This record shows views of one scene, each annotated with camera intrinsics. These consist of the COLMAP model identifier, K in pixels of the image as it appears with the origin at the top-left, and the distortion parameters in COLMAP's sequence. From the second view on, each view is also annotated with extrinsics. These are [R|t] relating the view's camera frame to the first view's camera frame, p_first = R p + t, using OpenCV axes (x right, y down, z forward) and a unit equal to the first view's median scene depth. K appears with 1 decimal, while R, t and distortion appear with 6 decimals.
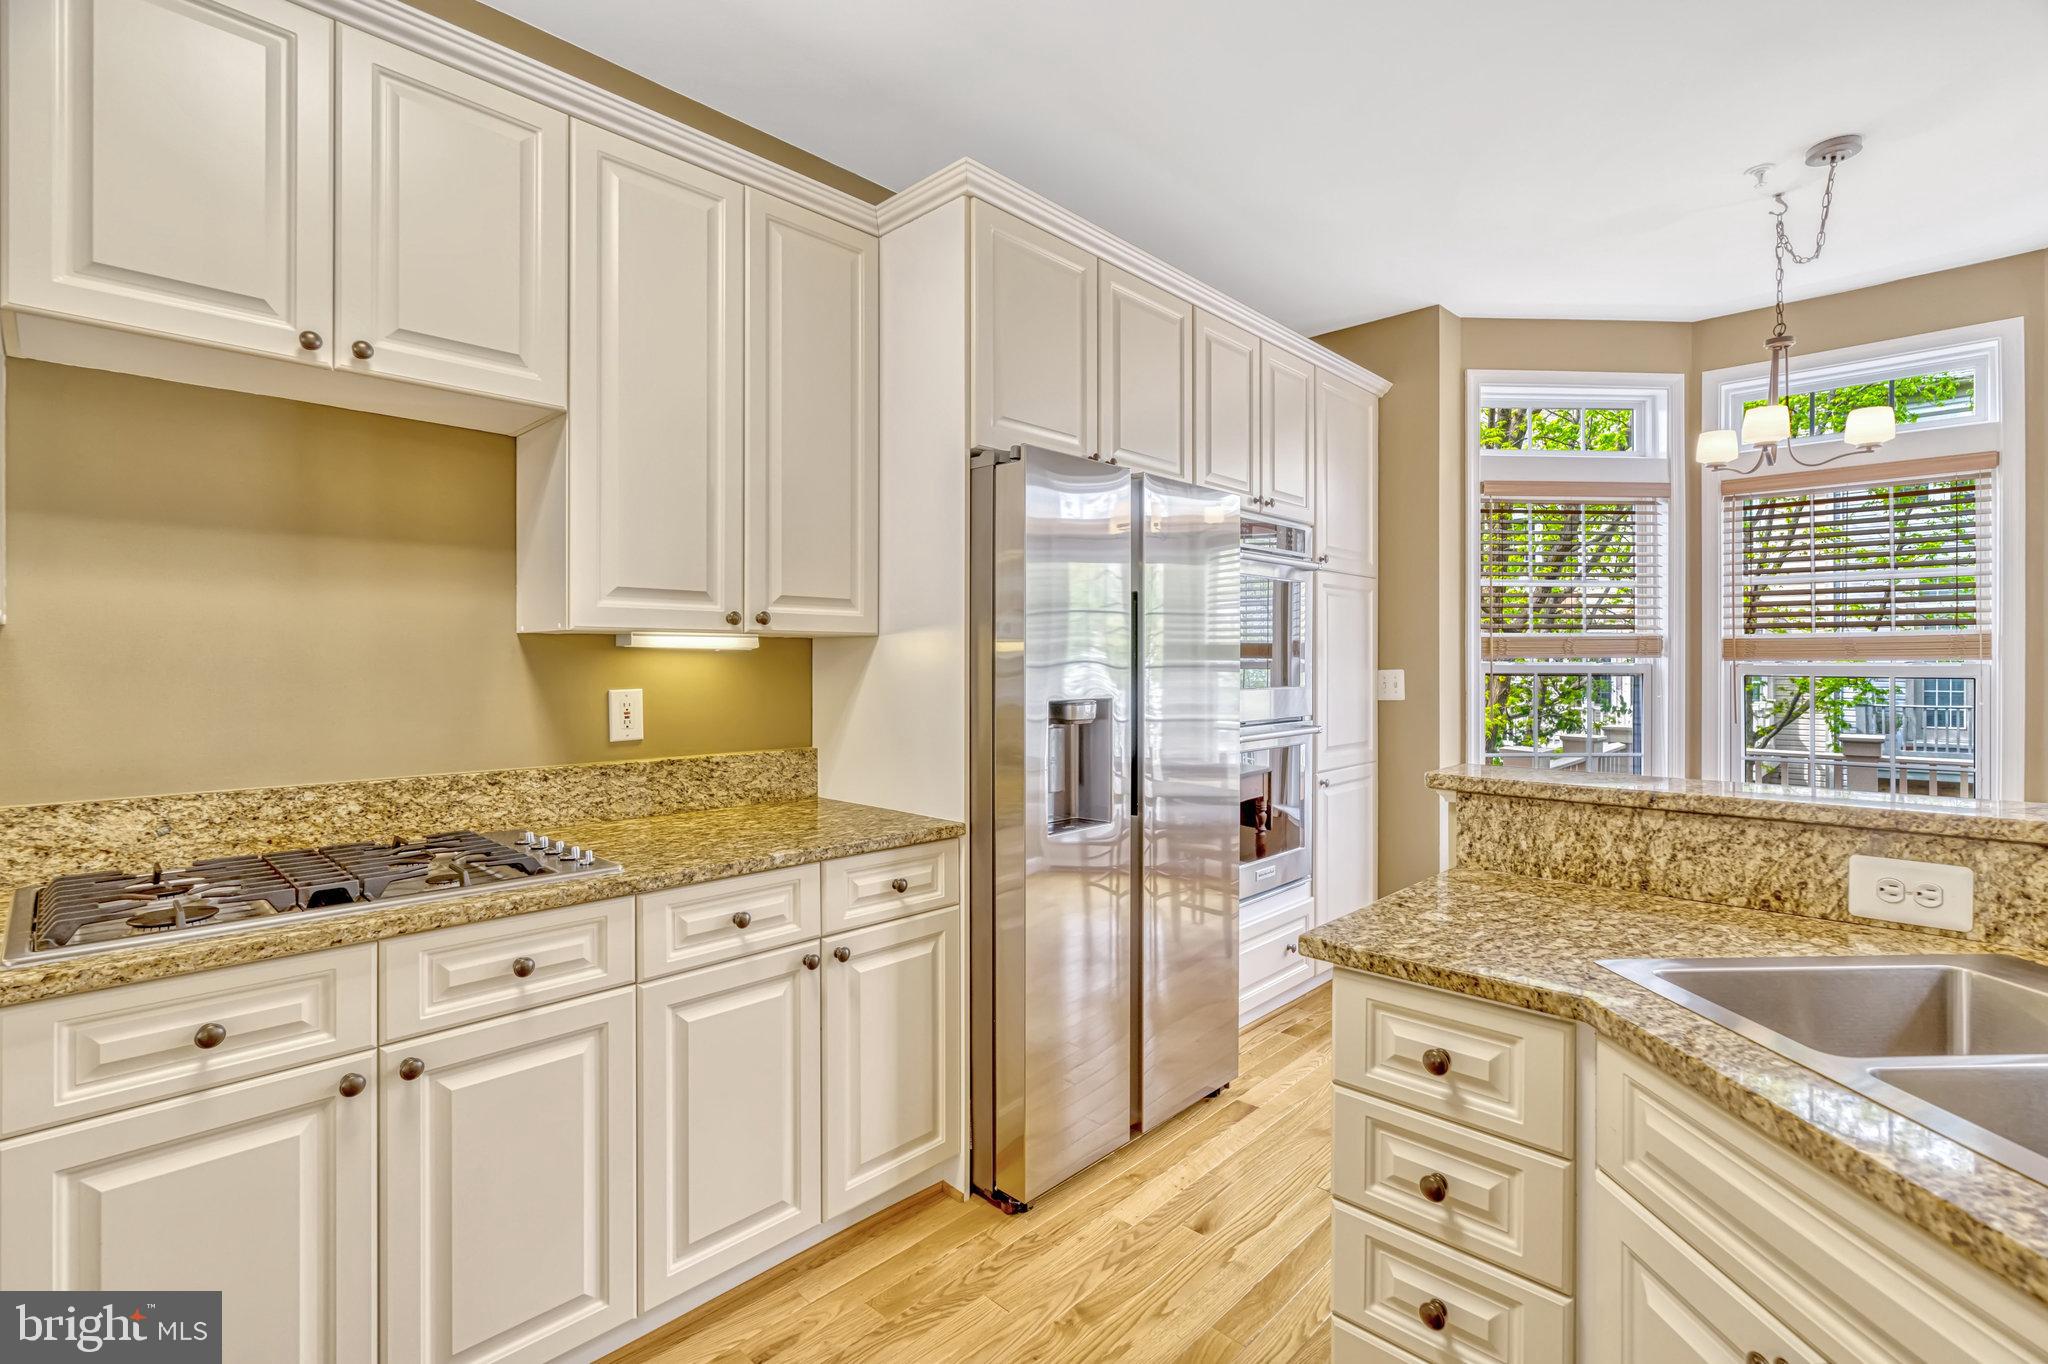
lens RADIAL K [[930.8, 0, 1030.5], [0, 930.8, 666.4], [0, 0, 1]] dist [-0.011097, 0.003690]
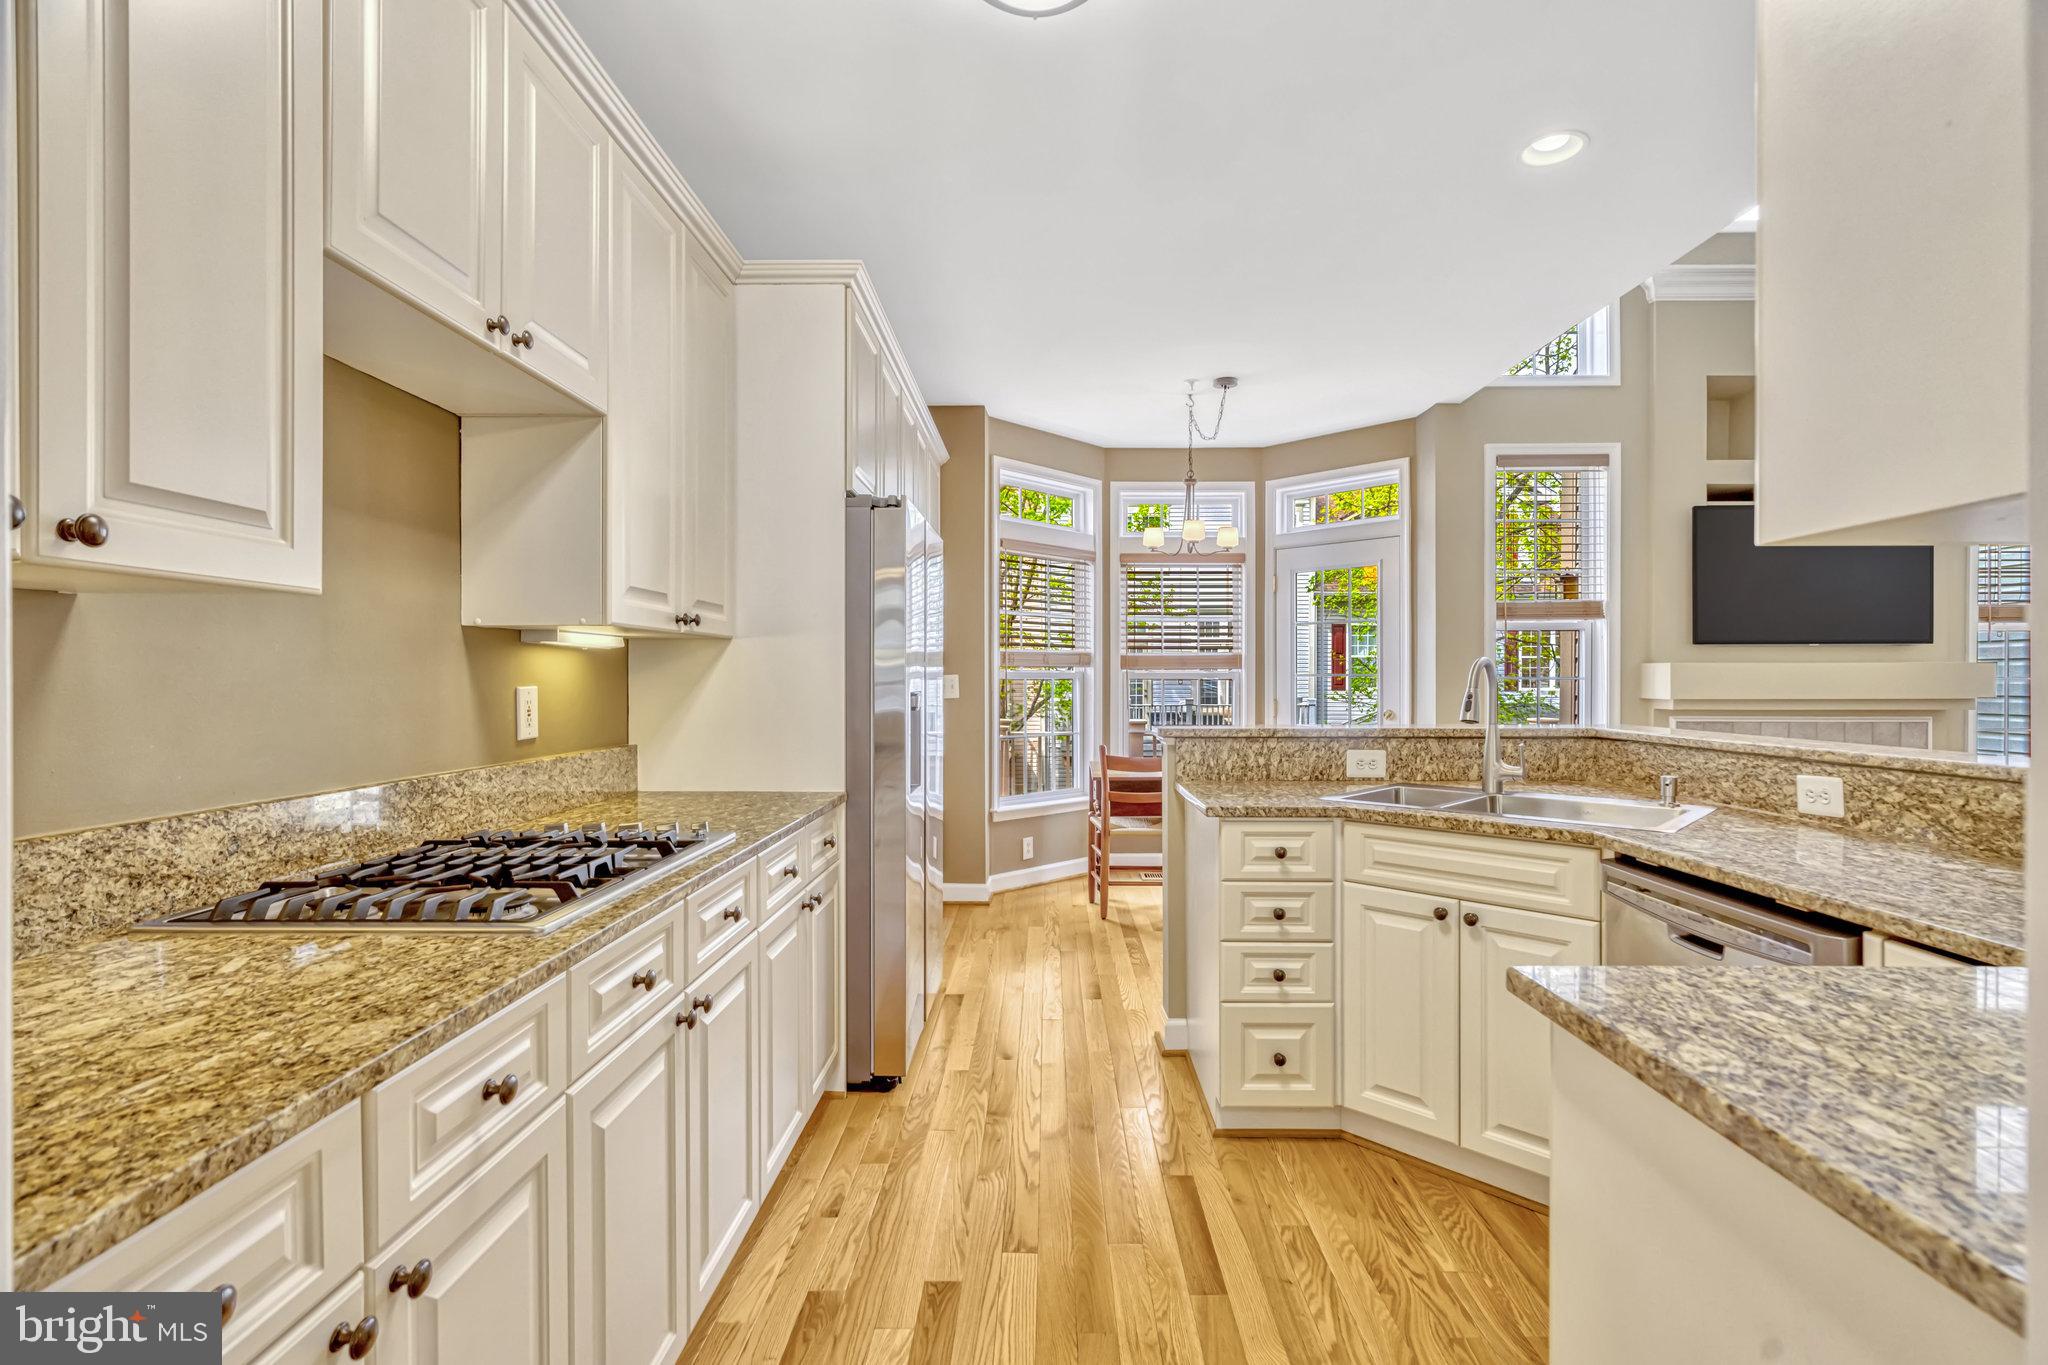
lens RADIAL K [[930.8, 0, 1040.1], [0, 930.8, 683.2], [0, 0, 1]] dist [-0.011097, 0.003690]
pose [[0.730421, -0.004022, 0.682985, -0.930590], [0.002813, 0.999992, 0.002880, 0.026511], [-0.682991, -0.000182, 0.730426, -0.104139]]
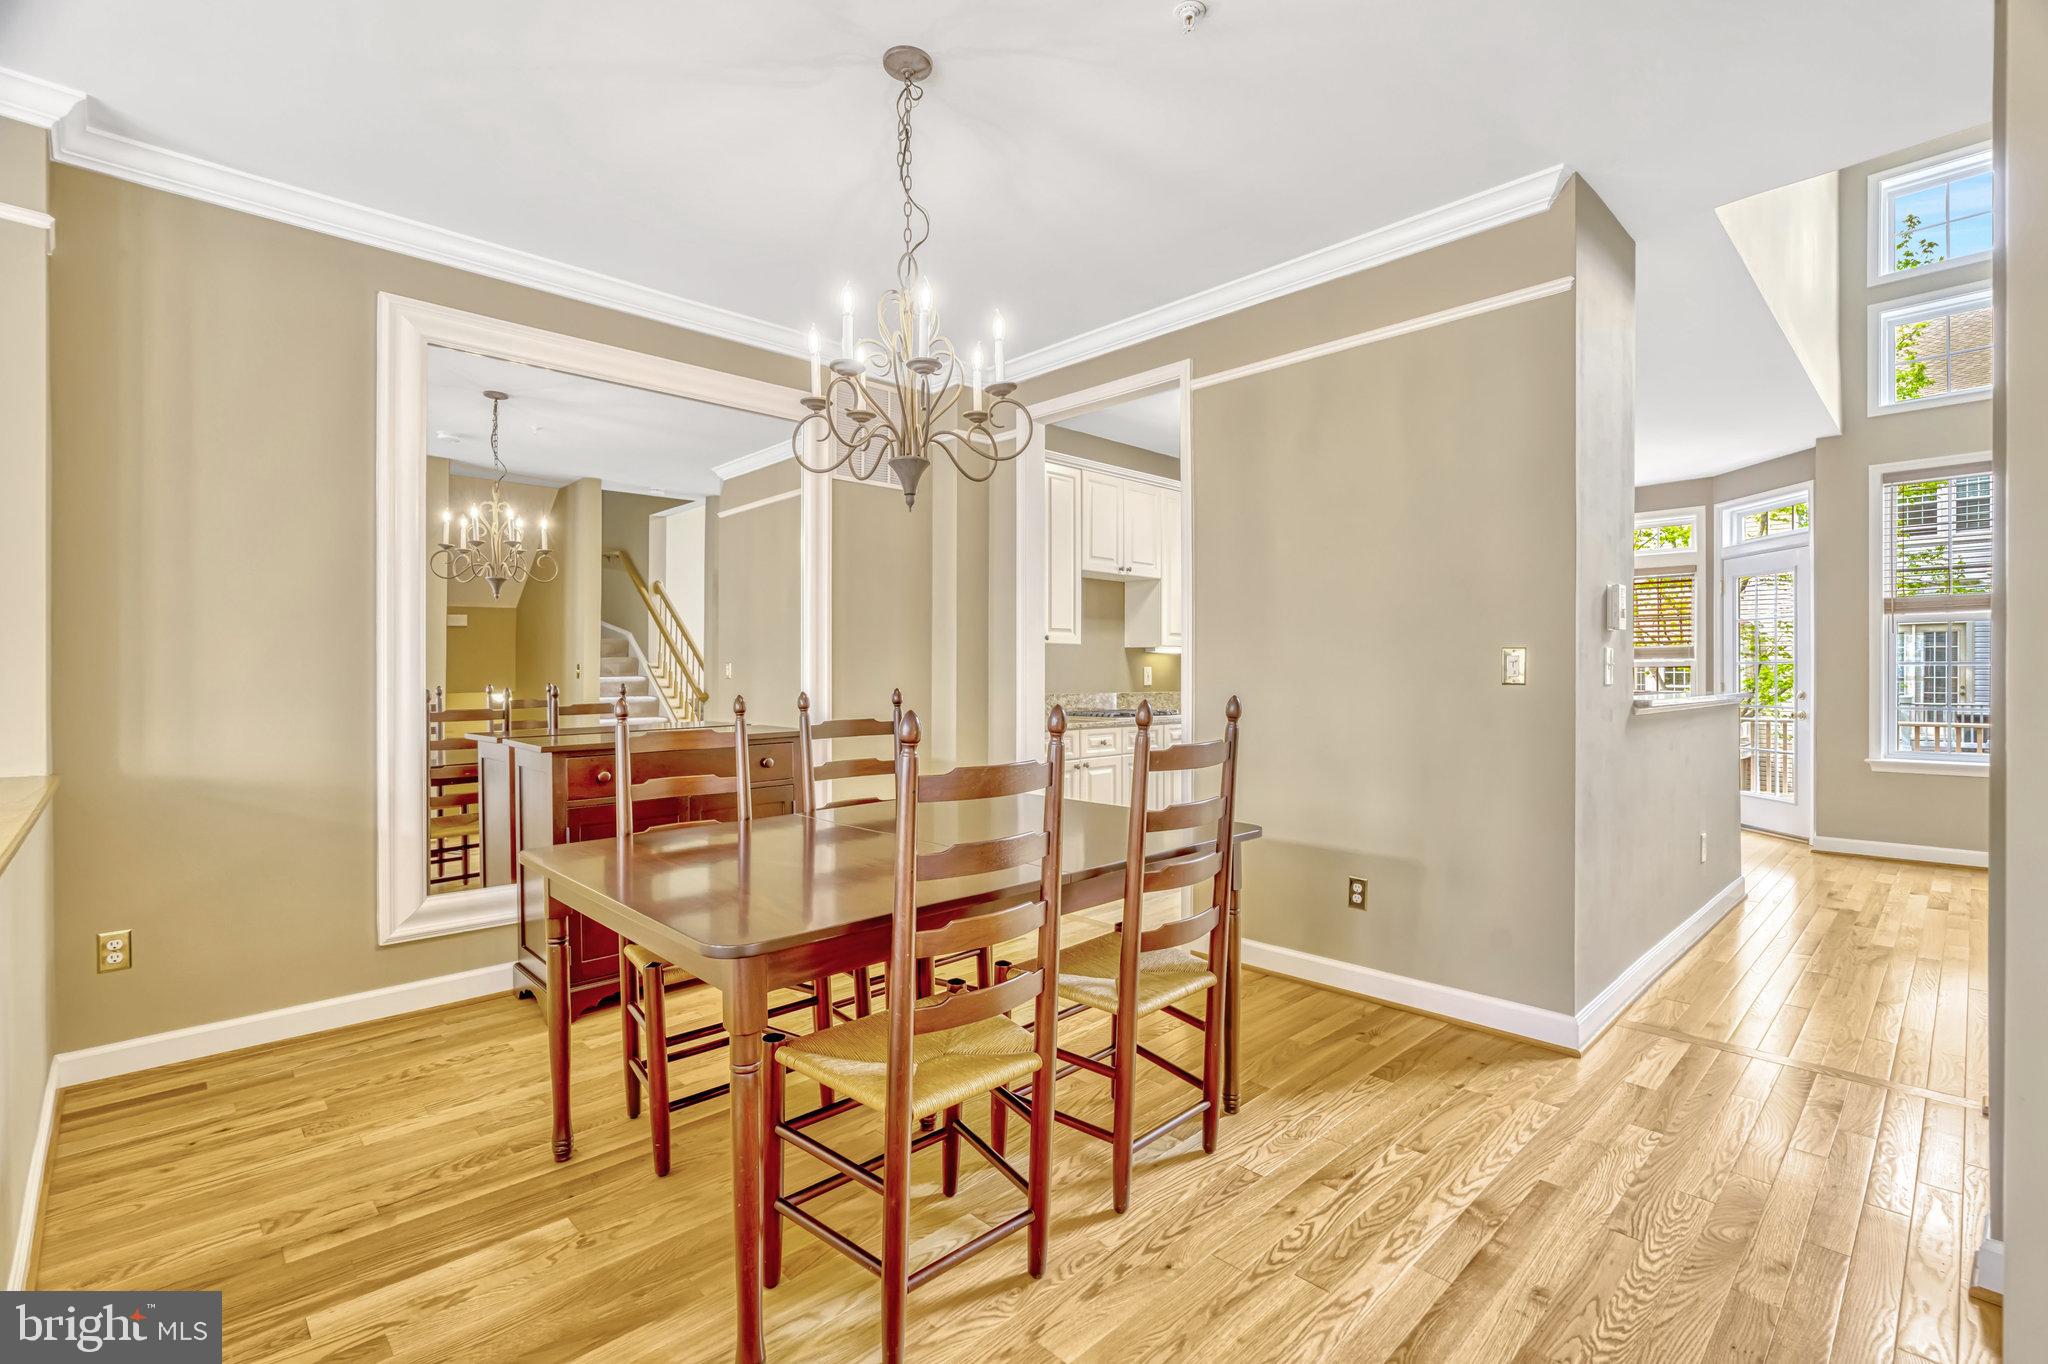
lens RADIAL K [[930.8, 0, 1035.7], [0, 930.8, 678.9], [0, 0, 1]] dist [-0.011097, 0.003690]
pose [[0.999528, -0.000540, -0.030718, -0.908706], [0.000542, 1.000000, 0.000046, 0.078577], [0.030718, -0.000063, 0.999528, -2.450485]]
